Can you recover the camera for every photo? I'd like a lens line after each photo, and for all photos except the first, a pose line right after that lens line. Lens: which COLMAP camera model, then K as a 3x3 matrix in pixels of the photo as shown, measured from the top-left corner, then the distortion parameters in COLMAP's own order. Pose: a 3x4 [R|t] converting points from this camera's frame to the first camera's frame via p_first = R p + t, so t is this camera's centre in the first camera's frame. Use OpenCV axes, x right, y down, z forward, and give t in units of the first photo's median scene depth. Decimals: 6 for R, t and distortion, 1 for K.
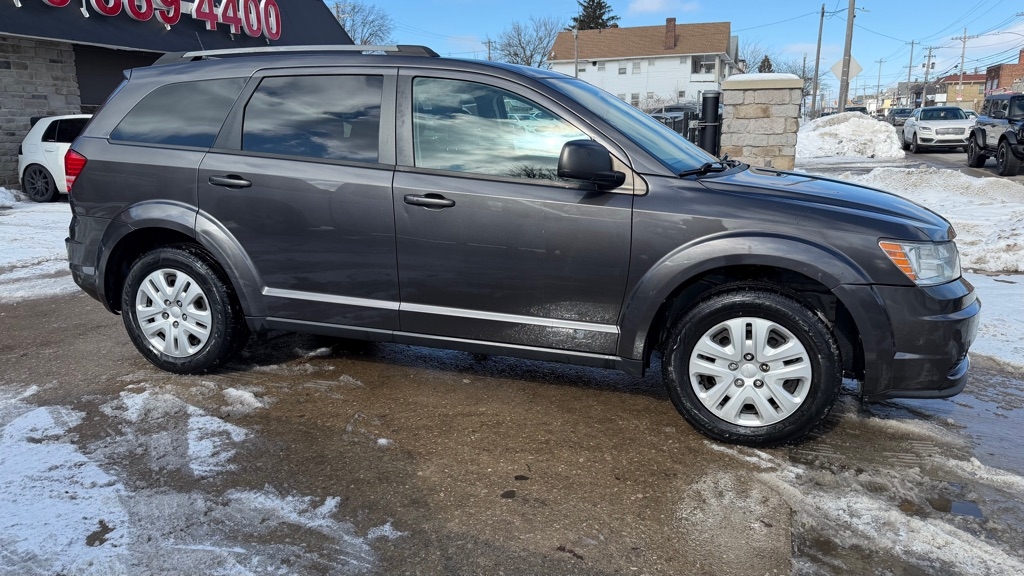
lens RADIAL K [[706.3, 0, 509.3], [0, 706.3, 288.6], [0, 0, 1]] dist [0.038767, -0.041950]
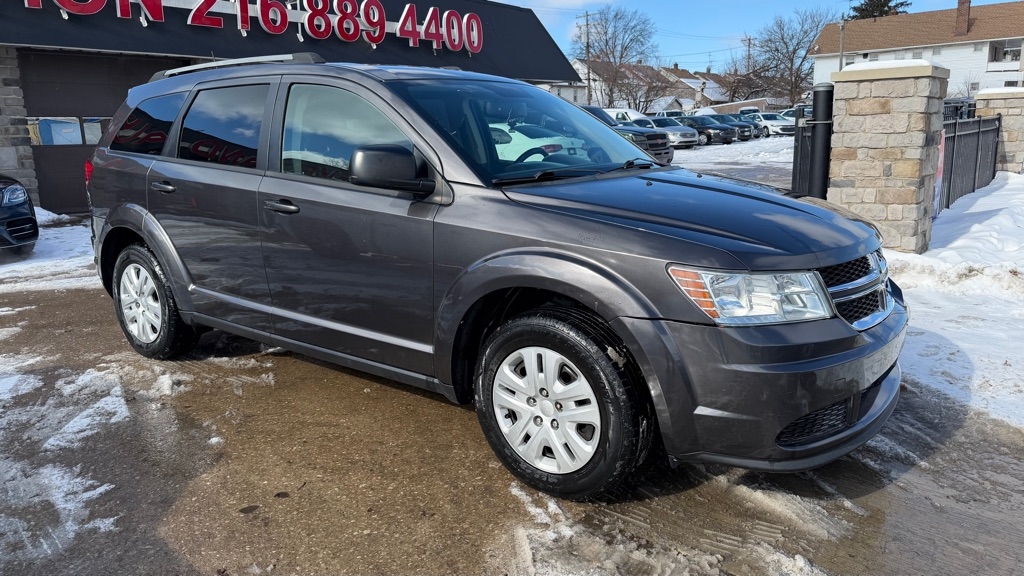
lens RADIAL K [[706.3, 0, 519.2], [0, 706.3, 292.7], [0, 0, 1]] dist [0.038767, -0.041950]
pose [[0.943804, 0.055472, -0.325816, 0.259151], [-0.055631, 0.998412, 0.008837, -0.014269], [0.325789, 0.009785, 0.945392, 0.073961]]
